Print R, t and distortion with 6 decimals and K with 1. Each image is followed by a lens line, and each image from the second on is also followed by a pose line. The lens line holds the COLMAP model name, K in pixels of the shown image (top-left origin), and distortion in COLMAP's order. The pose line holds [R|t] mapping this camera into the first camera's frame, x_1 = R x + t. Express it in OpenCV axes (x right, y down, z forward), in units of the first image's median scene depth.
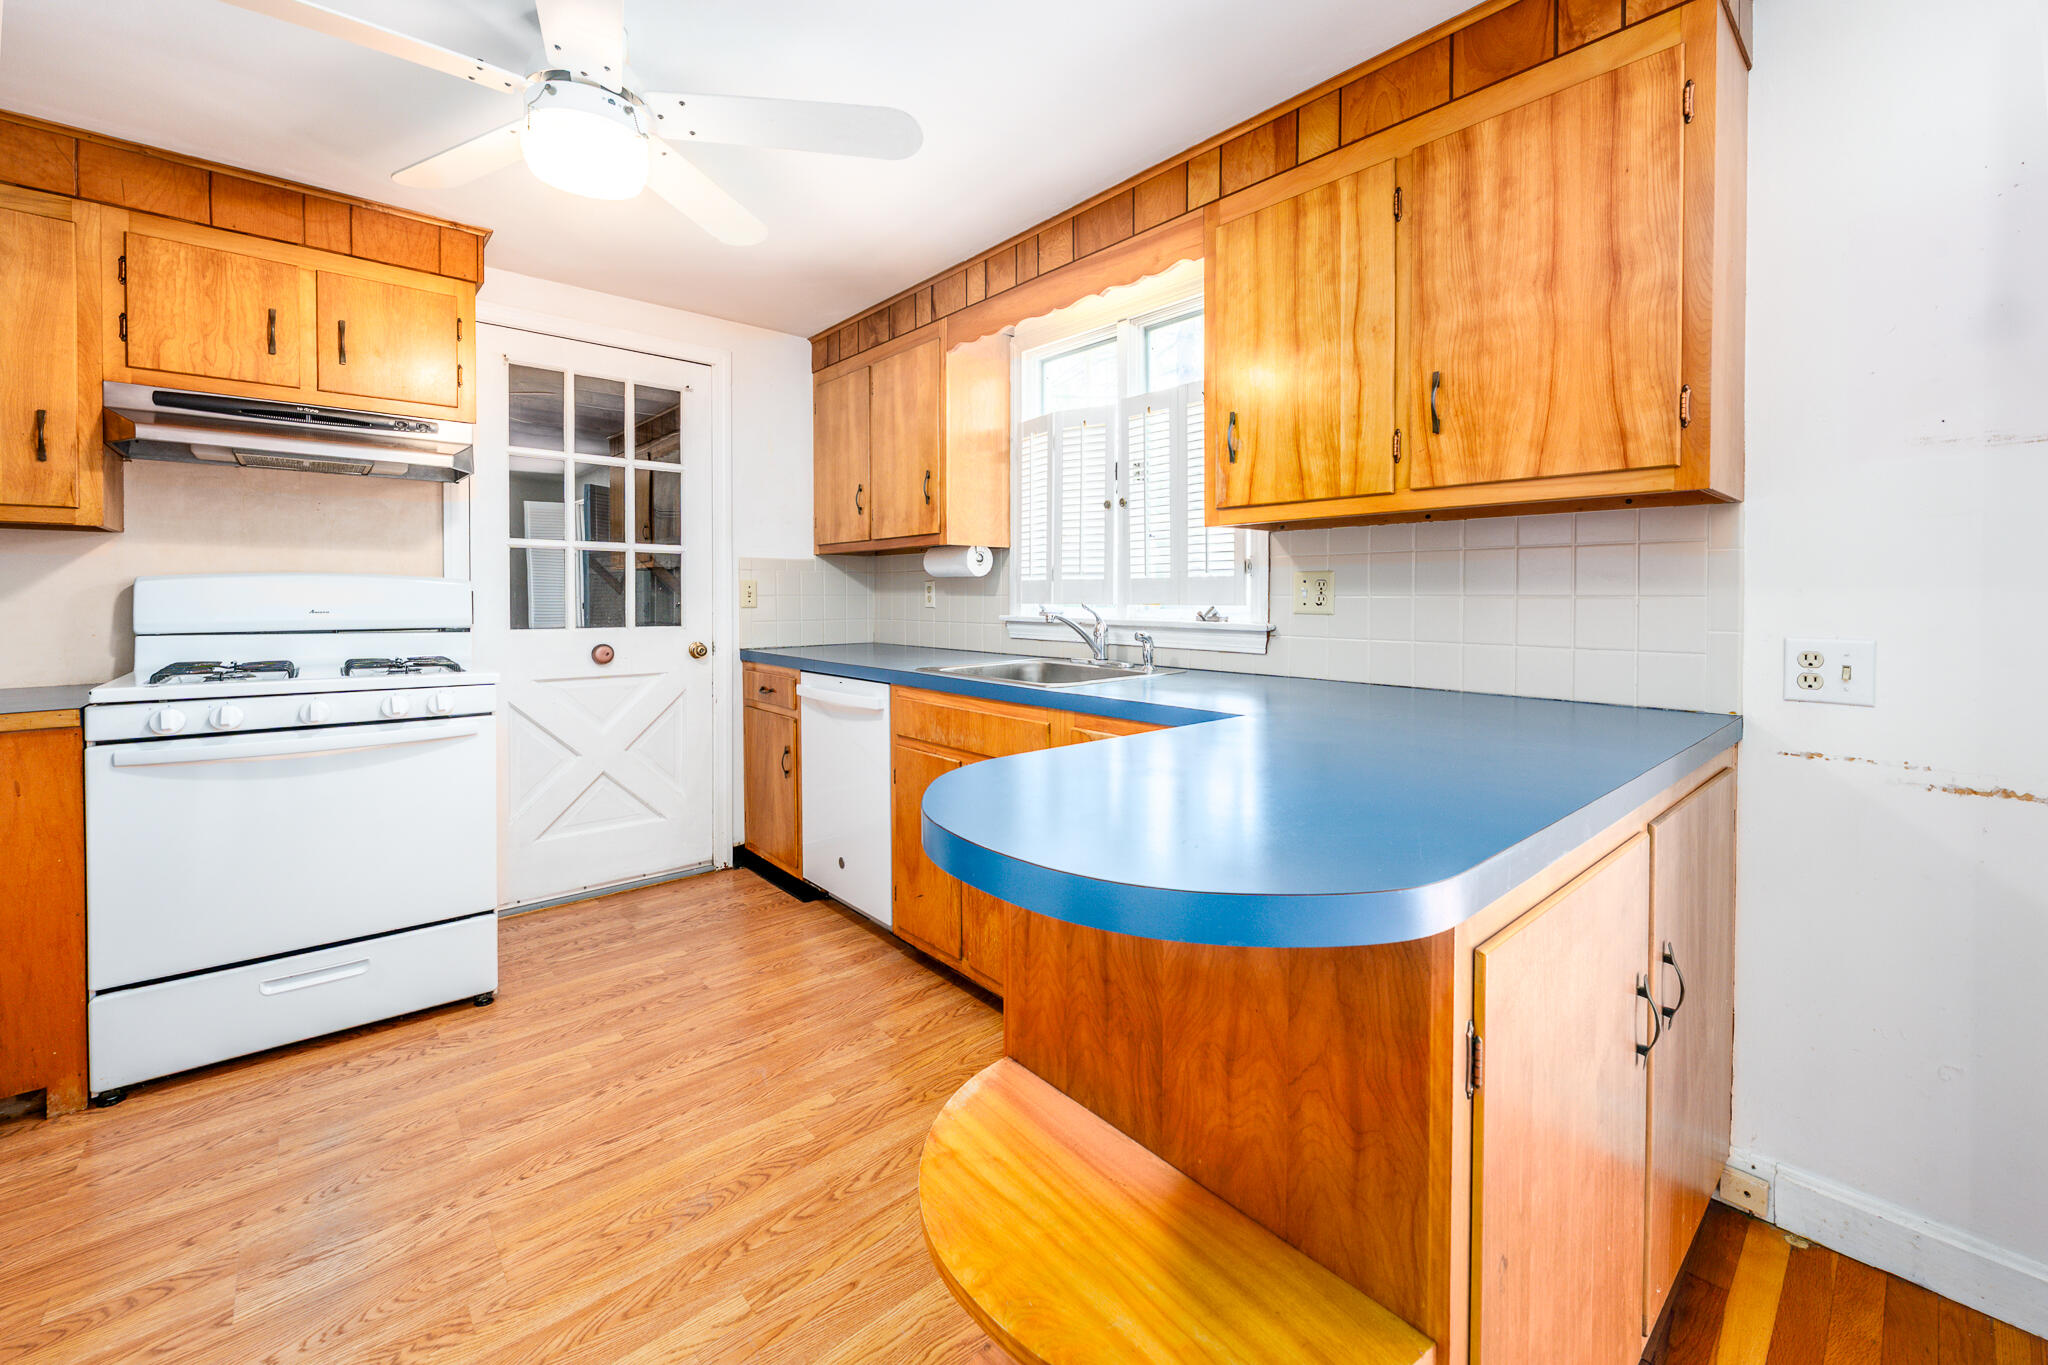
lens RADIAL K [[820.1, 0, 1021.9], [0, 820.1, 605.8], [0, 0, 1]] dist [-0.001516, -0.000328]
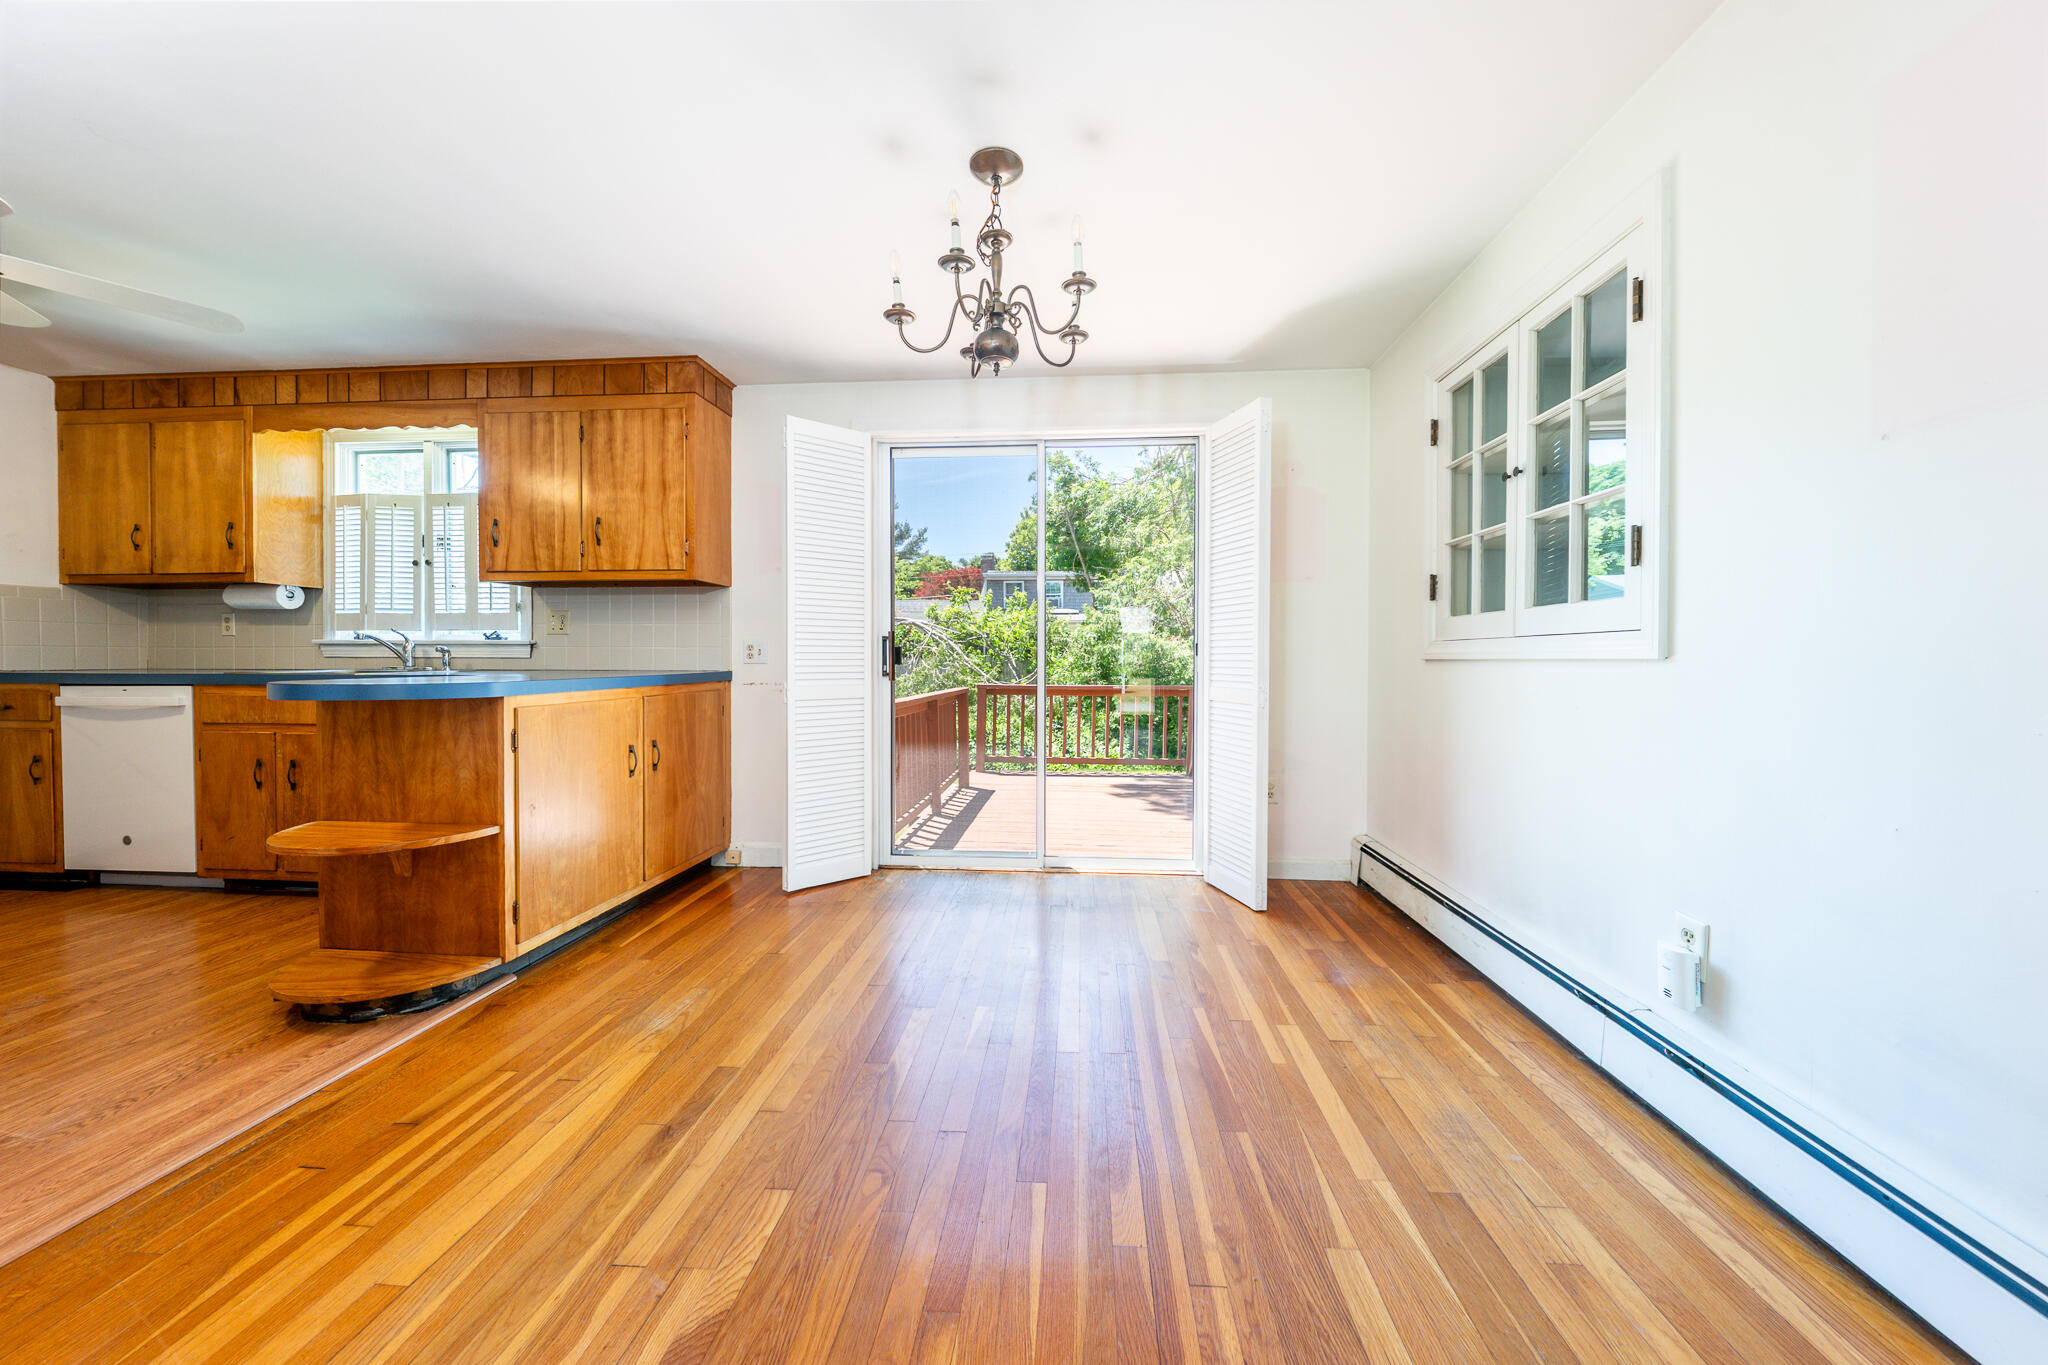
lens RADIAL K [[712.1, 0, 1040.7], [0, 712.1, 667.4], [0, 0, 1]] dist [-0.002632, 0.000169]
pose [[0.717125, -0.005988, 0.696919, 0.020388], [0.008127, 0.999967, 0.000229, 0.082690], [-0.696897, 0.005500, 0.717150, -0.790091]]
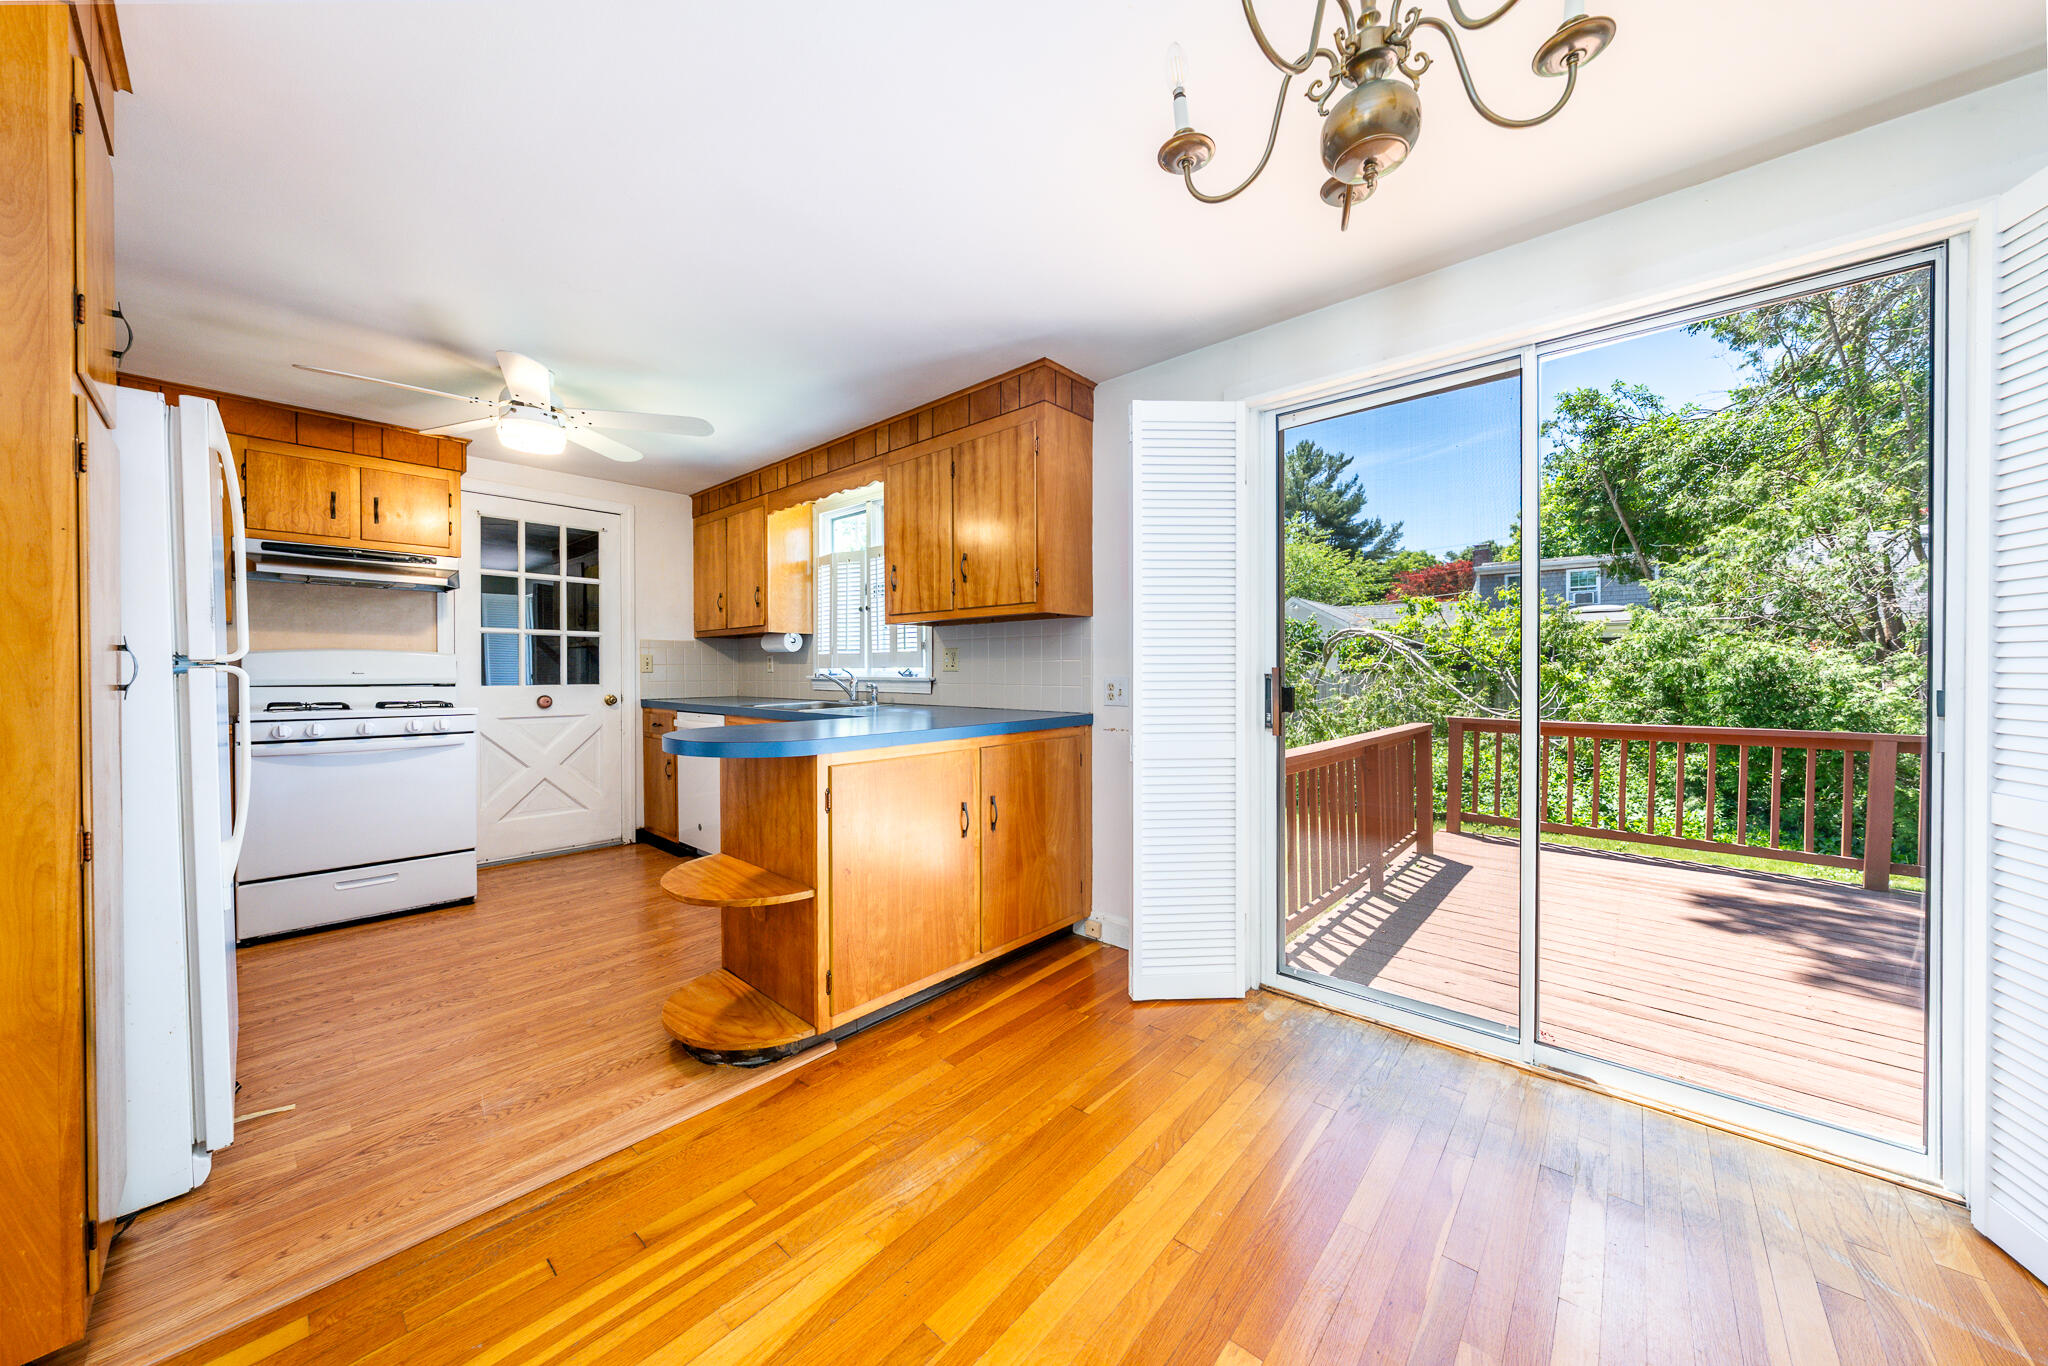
lens RADIAL K [[708.4, 0, 1020.2], [0, 708.4, 674.1], [0, 0, 1]] dist [-0.006079, 0.000033]
pose [[0.993714, -0.003606, 0.111892, 0.300278], [0.004510, 0.999959, -0.007828, 0.026667], [-0.111859, 0.008283, 0.993690, -0.552027]]
